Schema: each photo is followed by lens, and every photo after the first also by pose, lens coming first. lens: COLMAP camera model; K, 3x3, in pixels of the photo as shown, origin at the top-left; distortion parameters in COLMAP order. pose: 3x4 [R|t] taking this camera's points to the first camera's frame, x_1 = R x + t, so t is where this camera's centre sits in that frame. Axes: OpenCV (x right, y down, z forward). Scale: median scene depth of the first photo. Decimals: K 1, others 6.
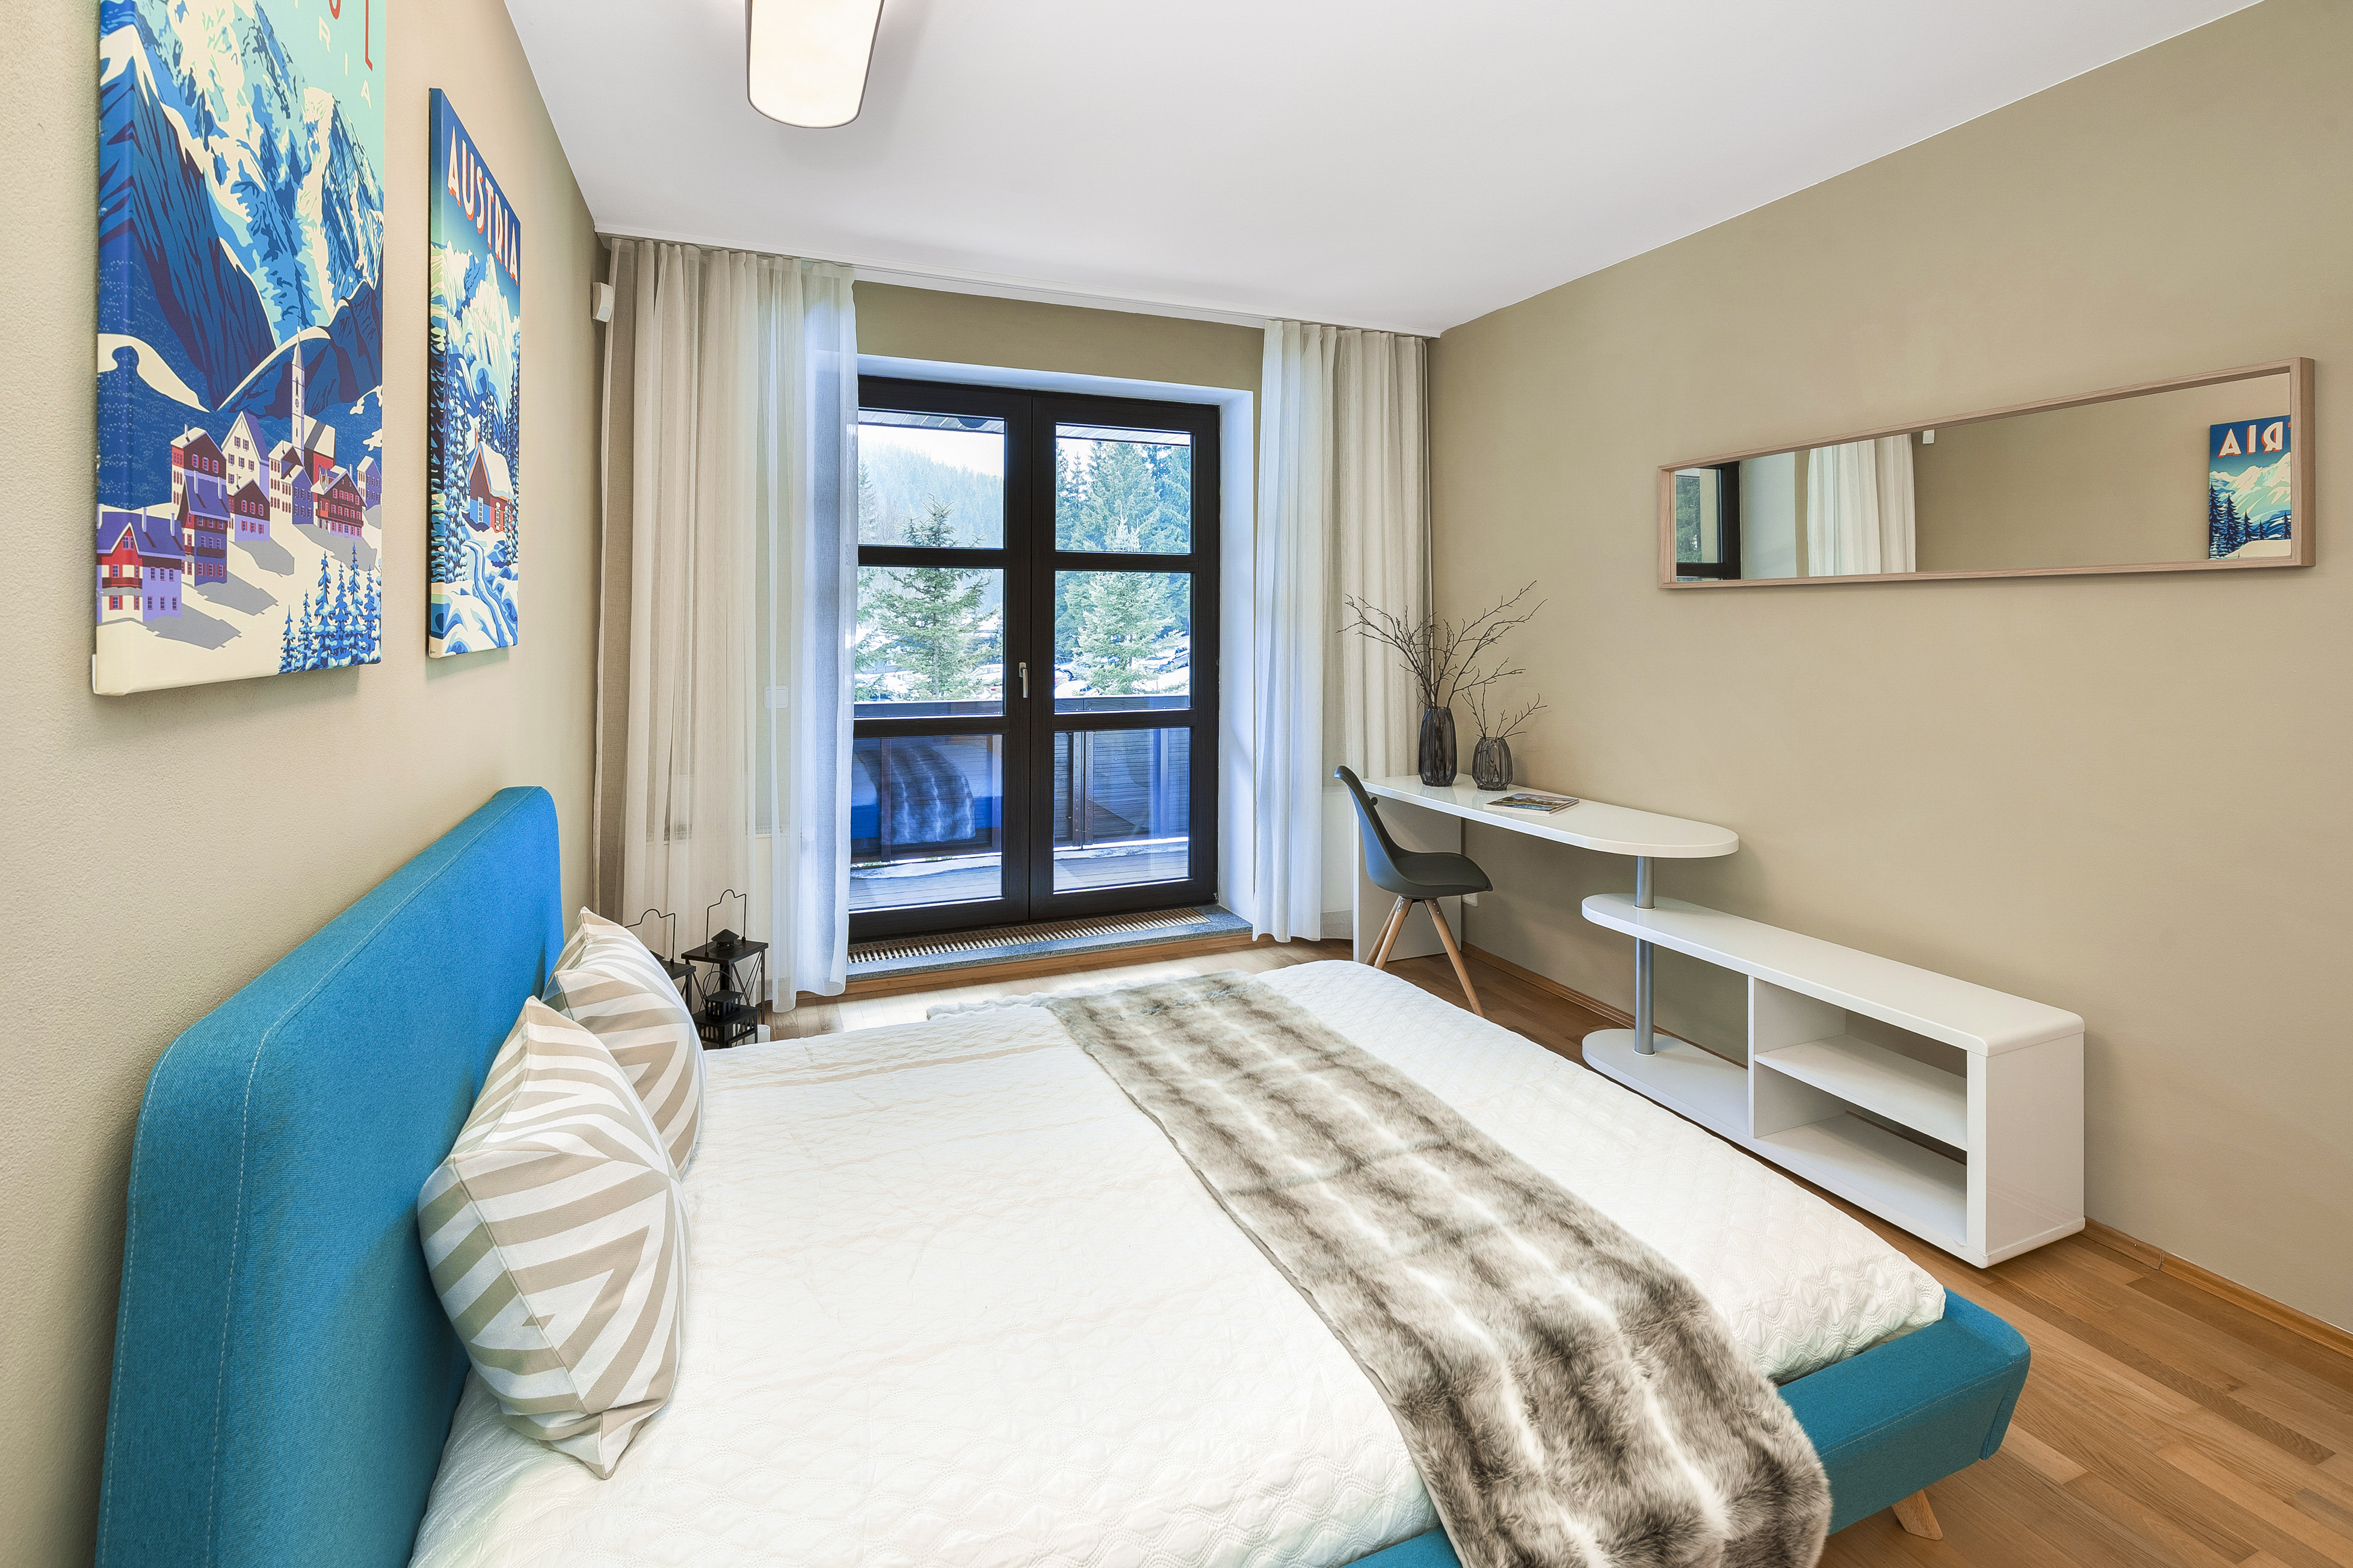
lens RADIAL K [[1038.7, 0, 1168.1], [0, 1038.7, 608.5], [0, 0, 1]] dist [0.000470, 0.000092]
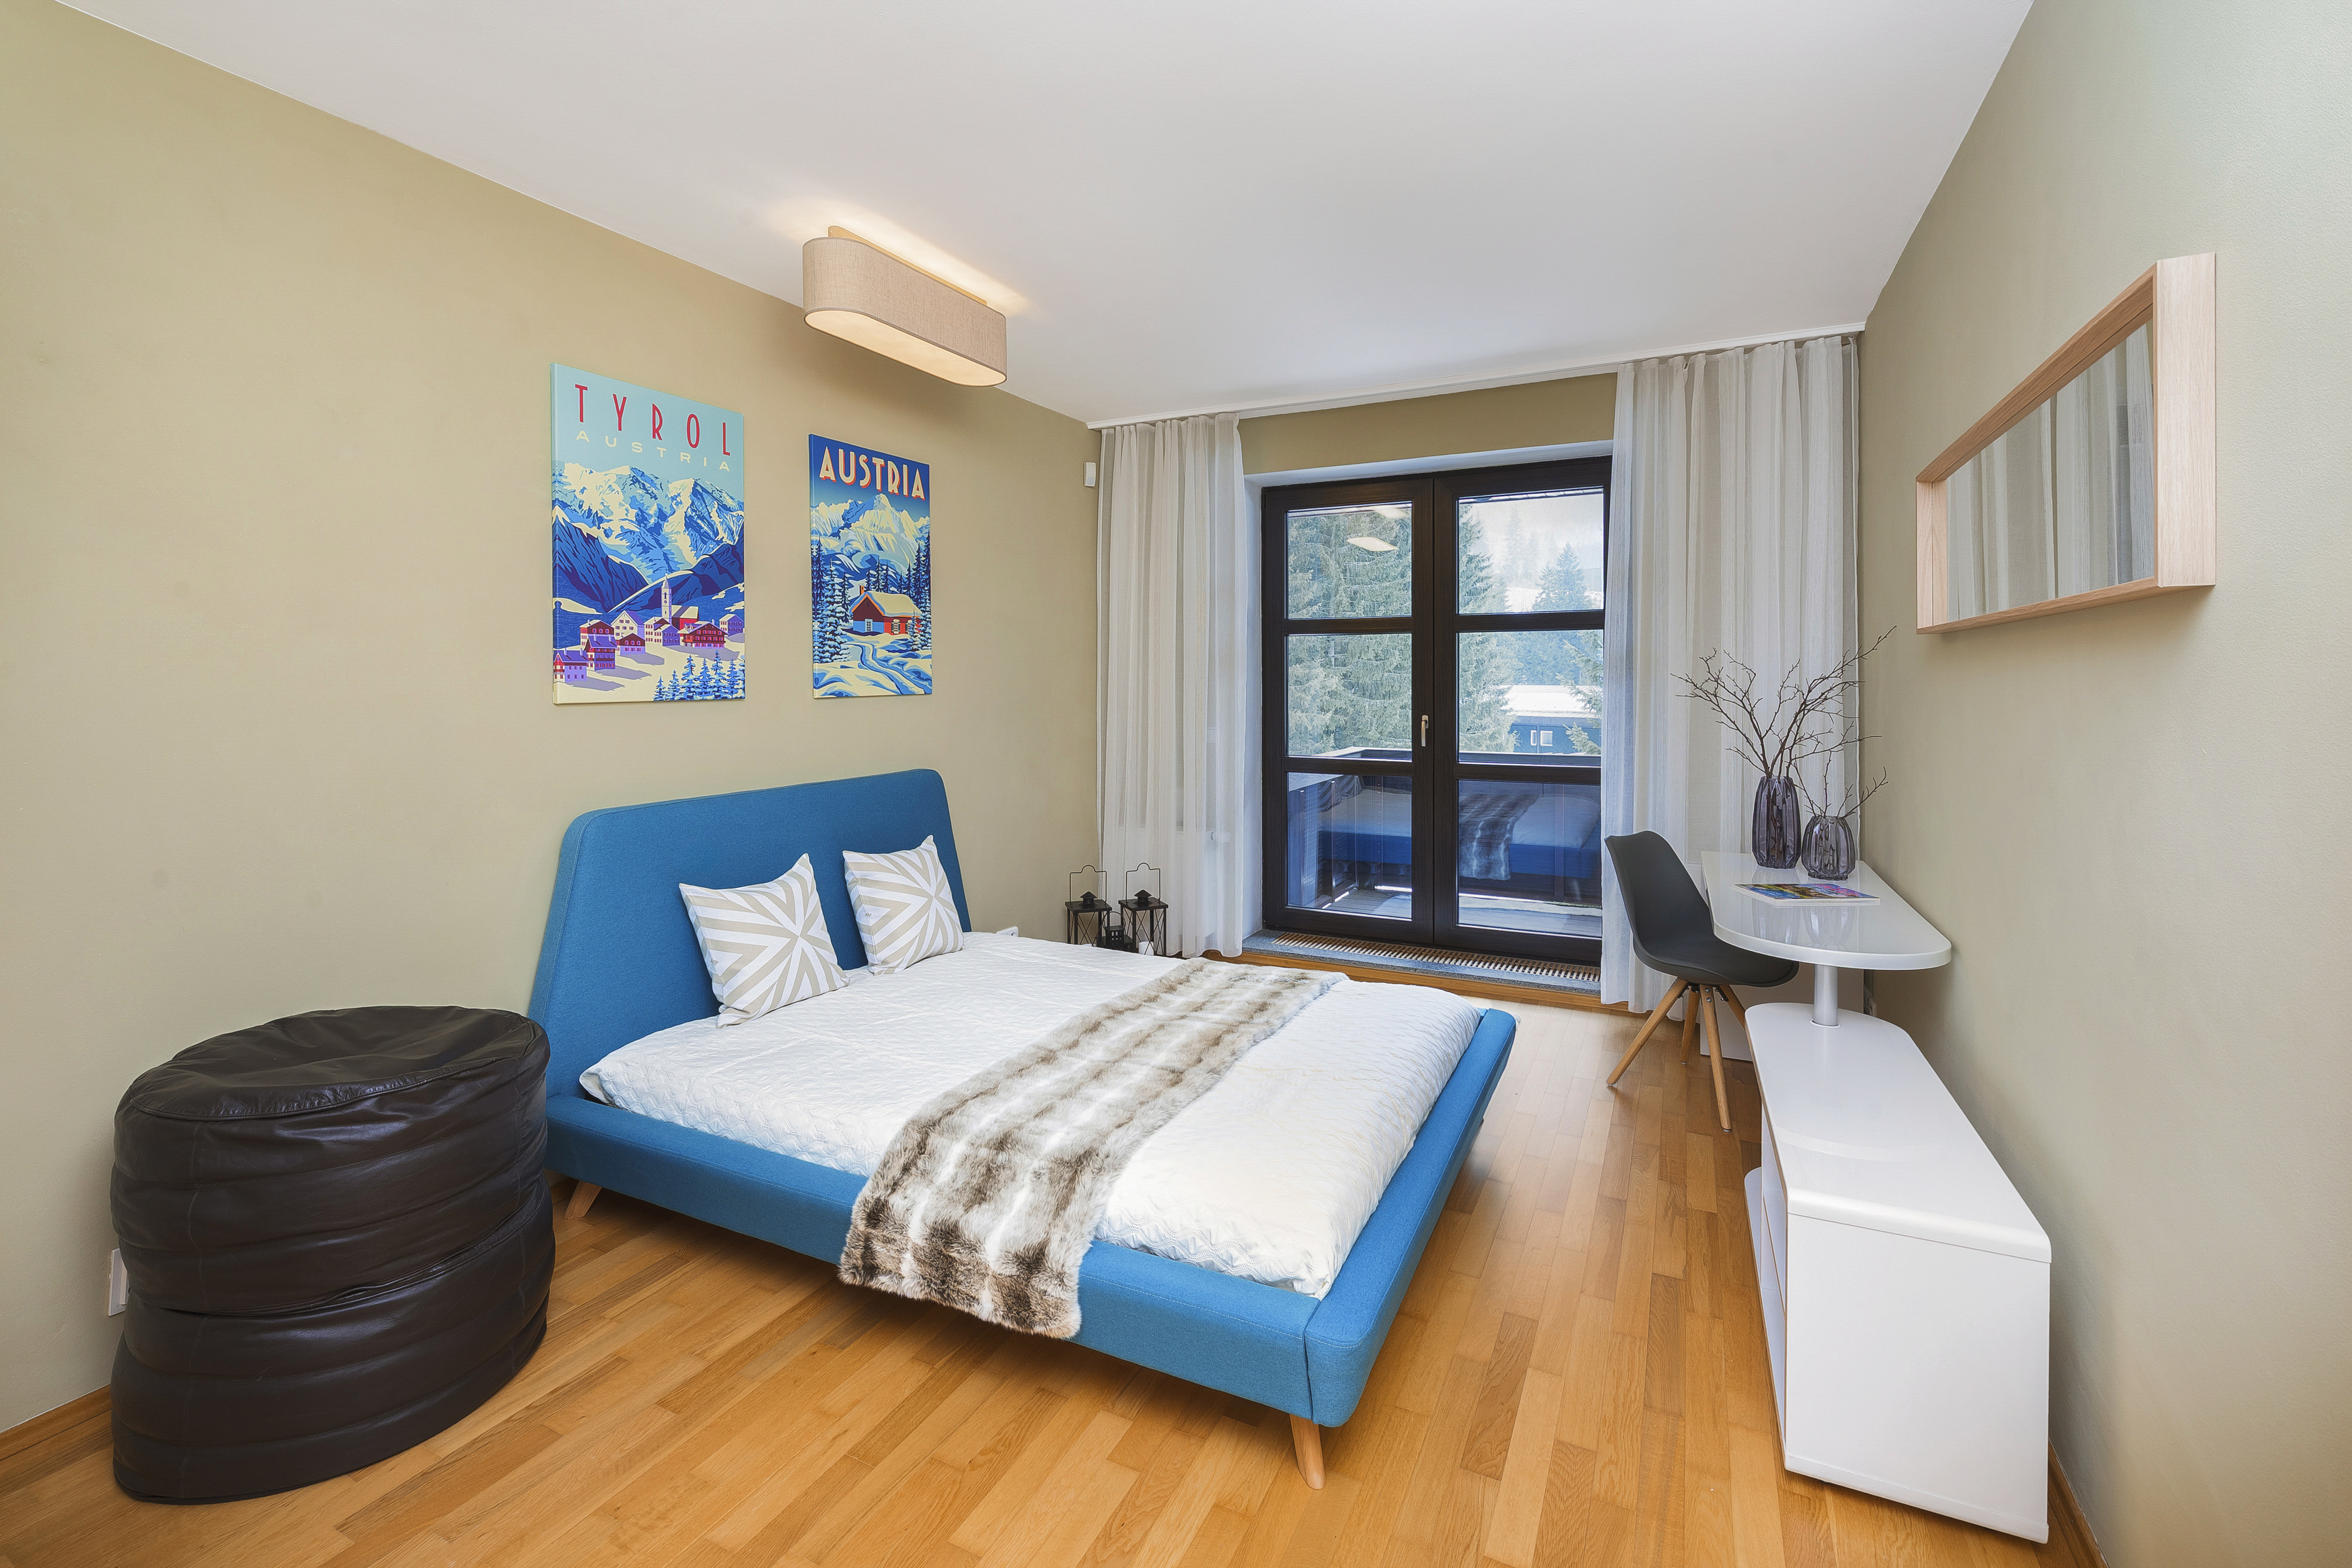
lens RADIAL K [[1037.9, 0, 1175.6], [0, 1037.9, 686.2], [0, 0, 1]] dist [-0.000941, -0.000047]
pose [[0.654005, 0.002969, -0.756484, 1.730050], [0.012419, 0.999815, 0.014661, 0.000701], [0.756388, -0.018983, 0.653847, 0.186502]]
